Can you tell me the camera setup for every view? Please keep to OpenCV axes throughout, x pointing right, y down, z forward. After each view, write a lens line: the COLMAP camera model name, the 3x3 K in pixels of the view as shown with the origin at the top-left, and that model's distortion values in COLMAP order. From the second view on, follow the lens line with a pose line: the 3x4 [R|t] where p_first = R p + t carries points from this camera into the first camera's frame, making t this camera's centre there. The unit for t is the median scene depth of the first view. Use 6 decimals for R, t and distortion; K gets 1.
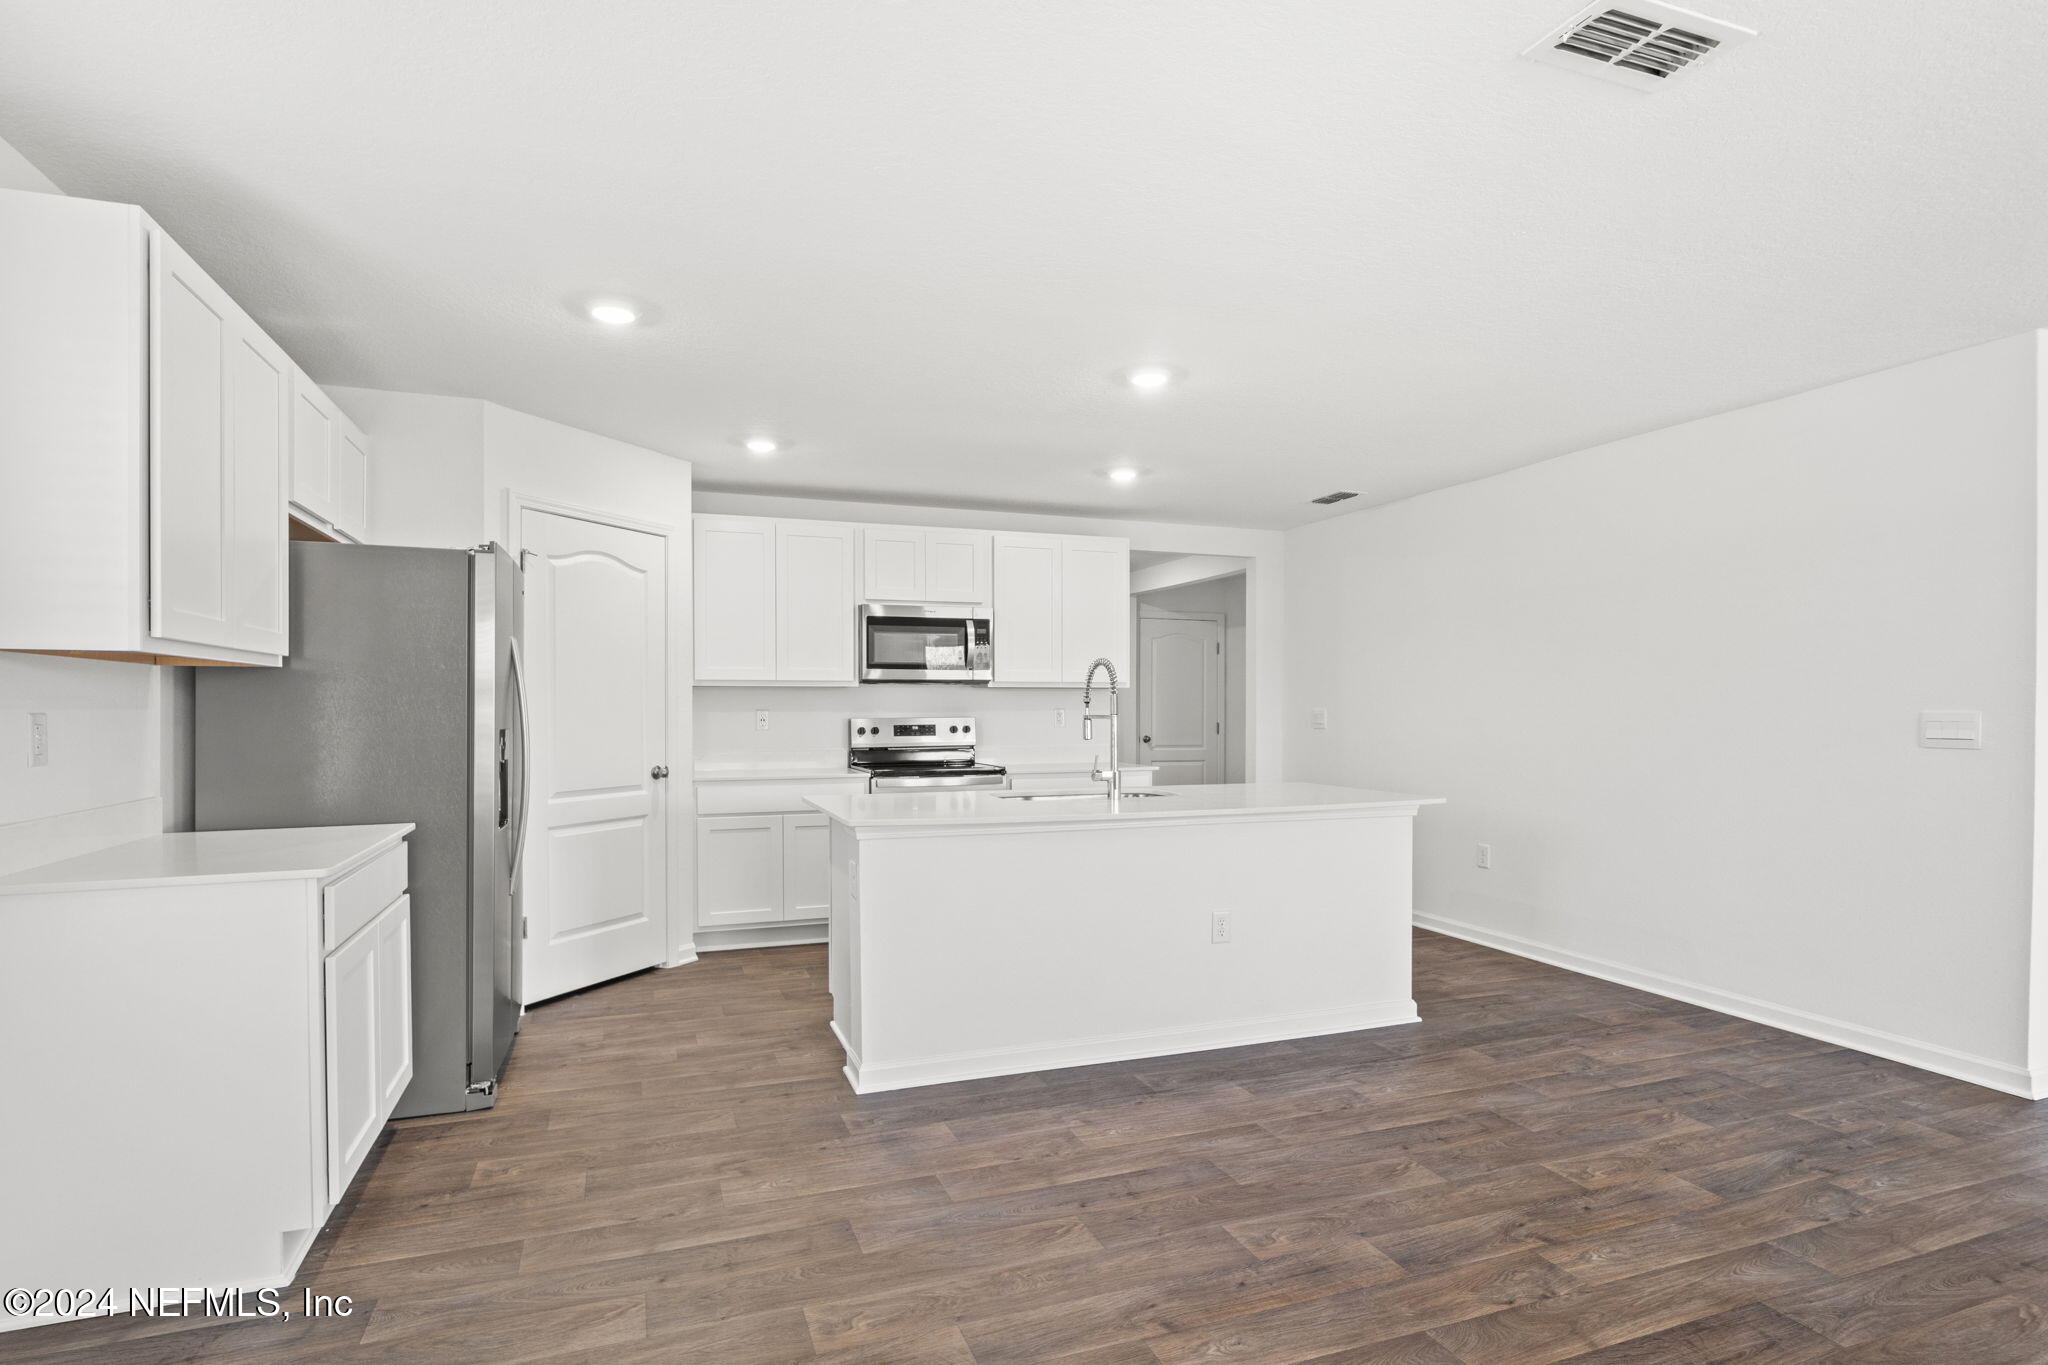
lens RADIAL K [[1044.1, 0, 1026.0], [0, 1044.1, 701.4], [0, 0, 1]] dist [-0.001932, 0.000814]
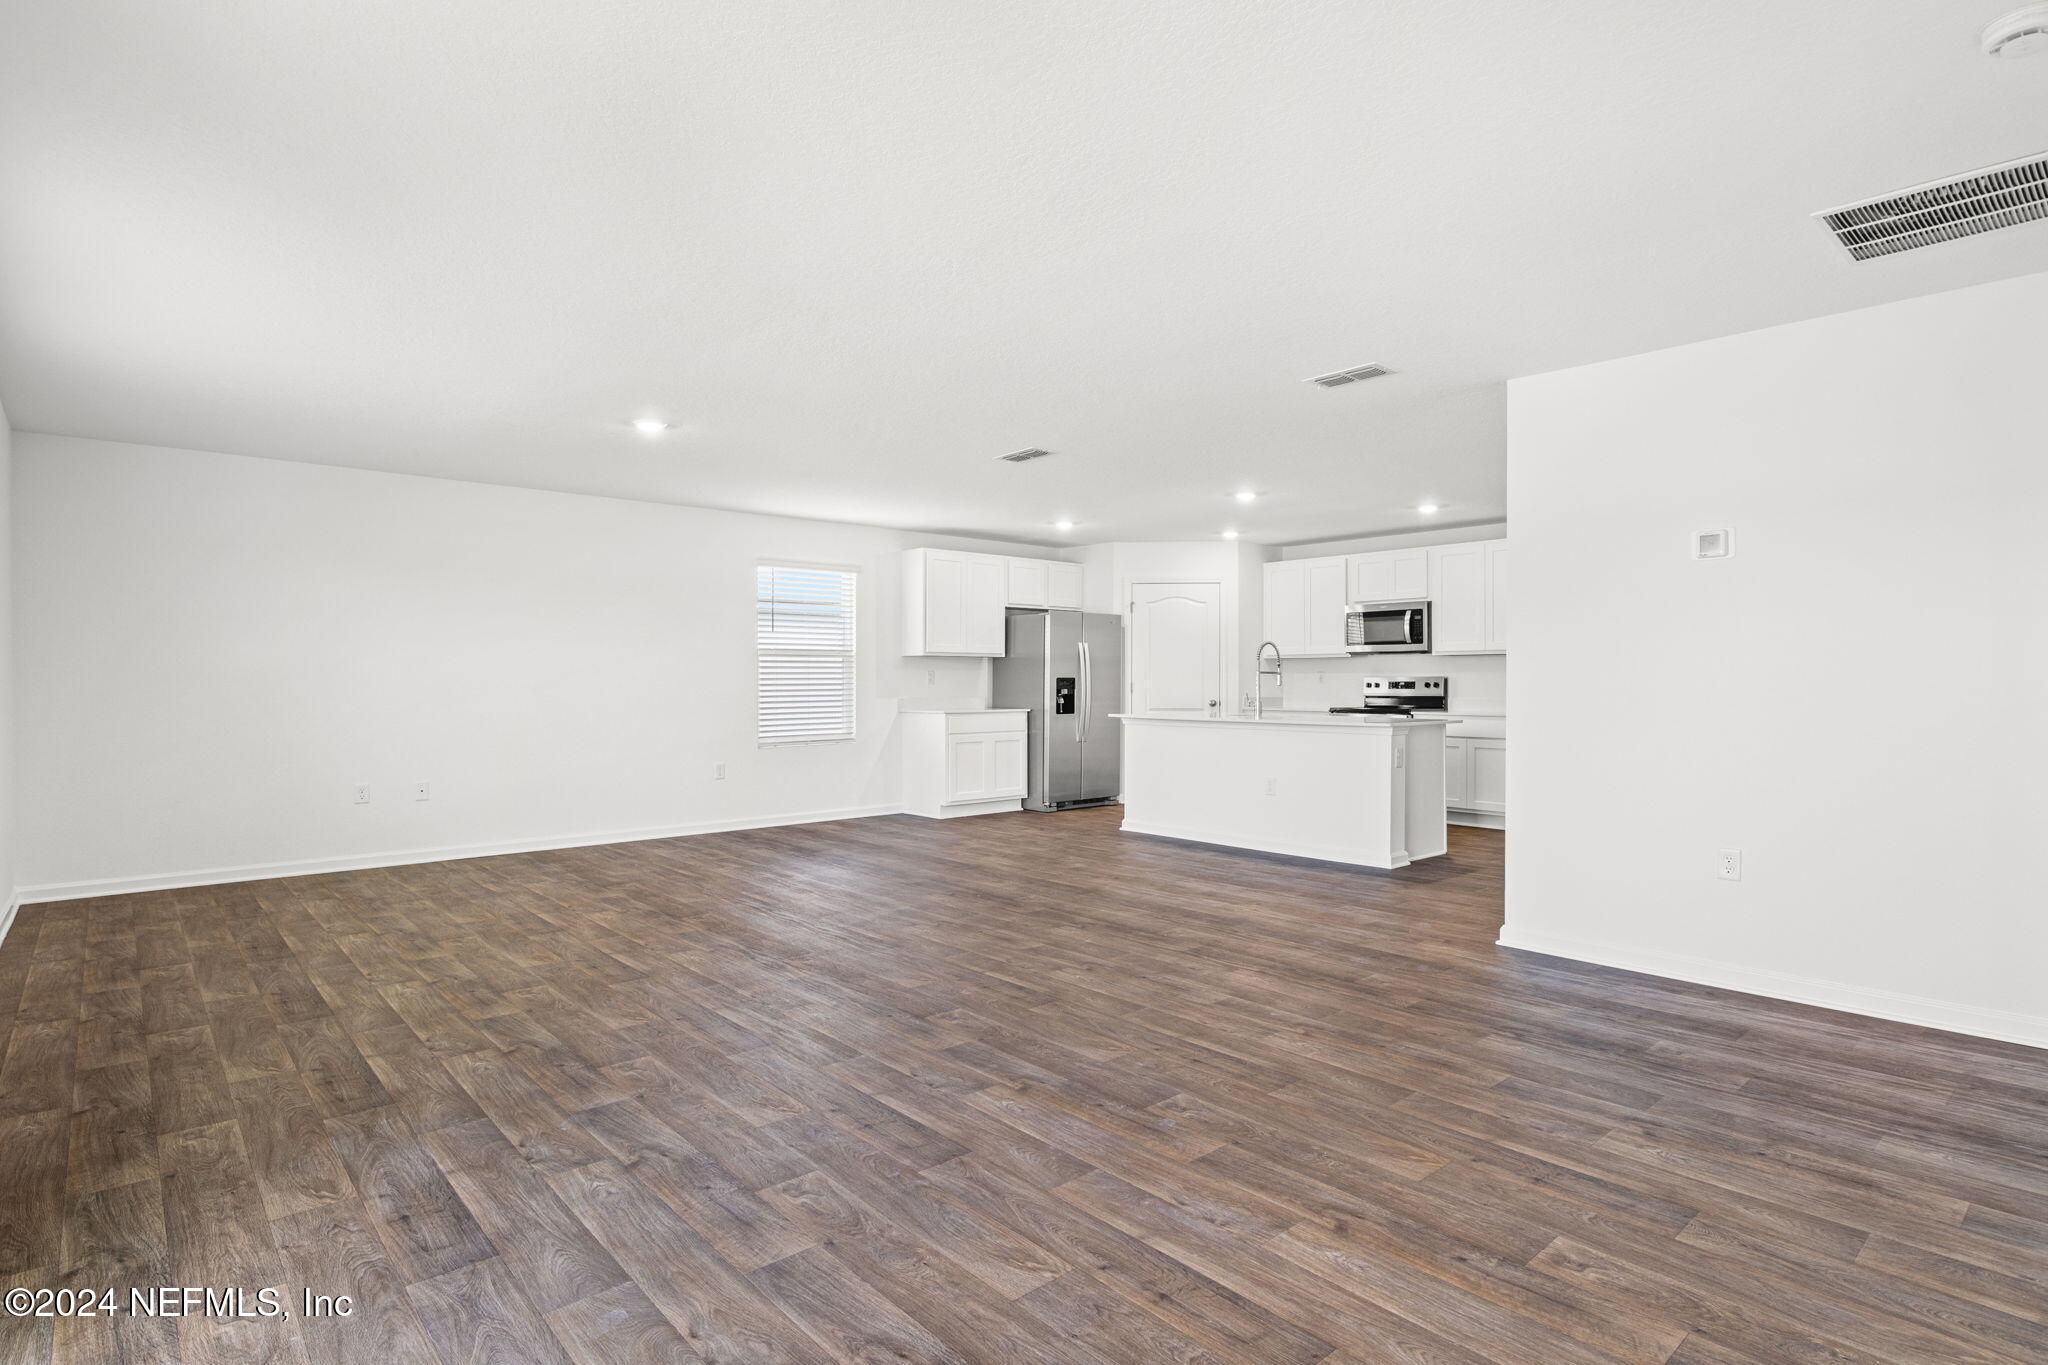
lens RADIAL K [[1044.1, 0, 1008.9], [0, 1044.1, 686.3], [0, 0, 1]] dist [-0.001932, 0.000814]
pose [[0.356544, 0.002911, -0.934274, 1.497994], [0.006376, 0.999964, 0.005549, 0.024103], [0.934257, -0.007935, 0.356513, -0.080934]]
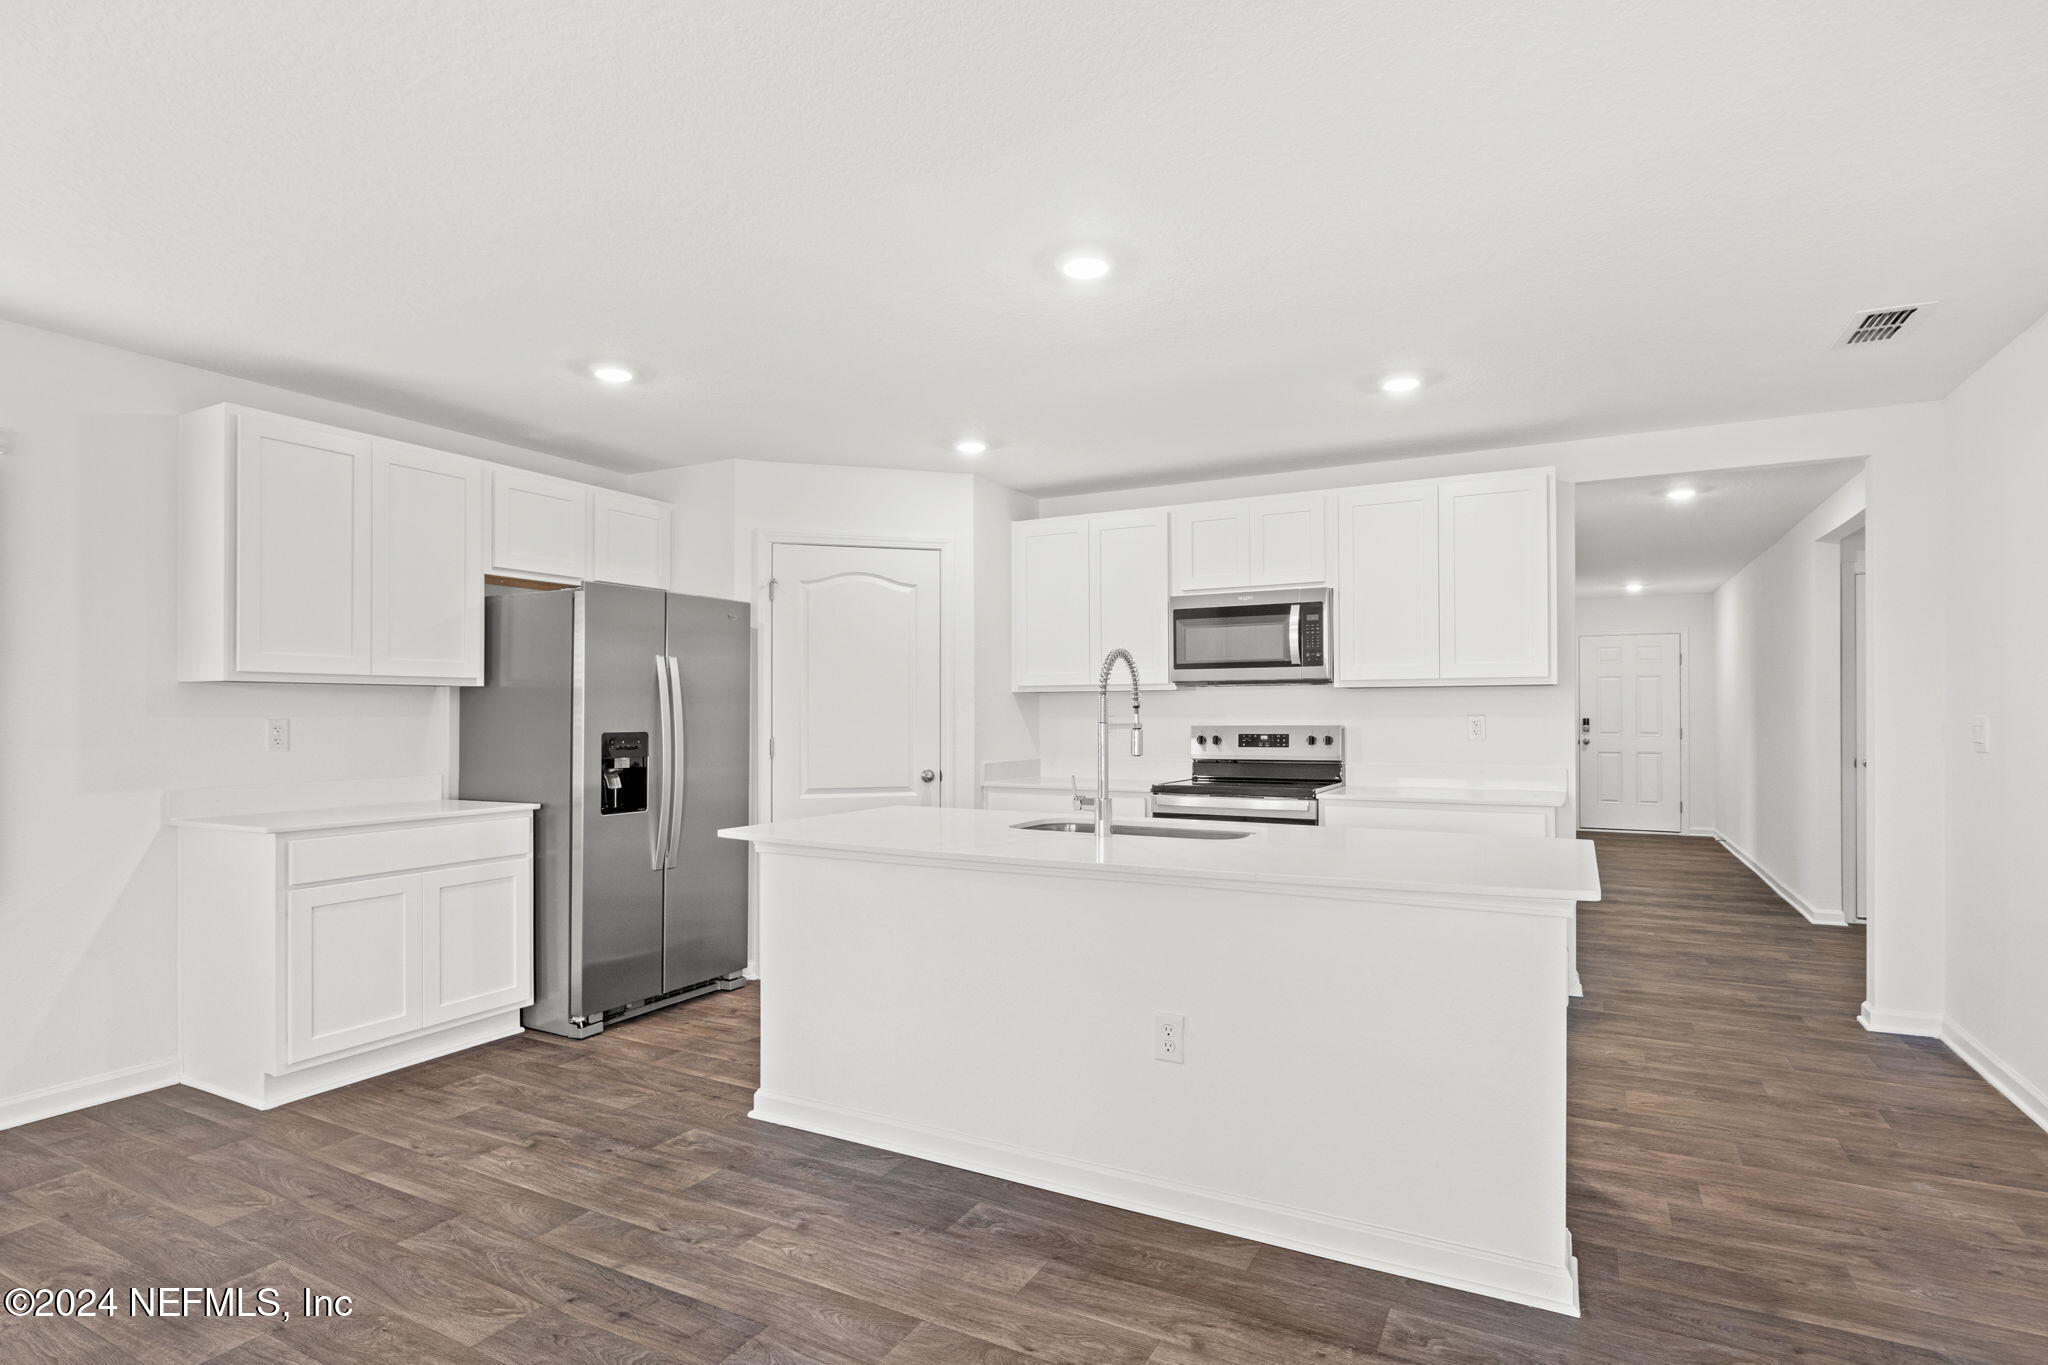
lens RADIAL K [[1044.1, 0, 1008.9], [0, 1044.1, 709.9], [0, 0, 1]] dist [-0.001932, 0.000814]
pose [[0.655479, -0.002712, -0.755209, 0.539358], [0.008027, 0.999962, 0.003376, -0.001726], [0.755171, -0.008275, 0.655476, 0.408593]]
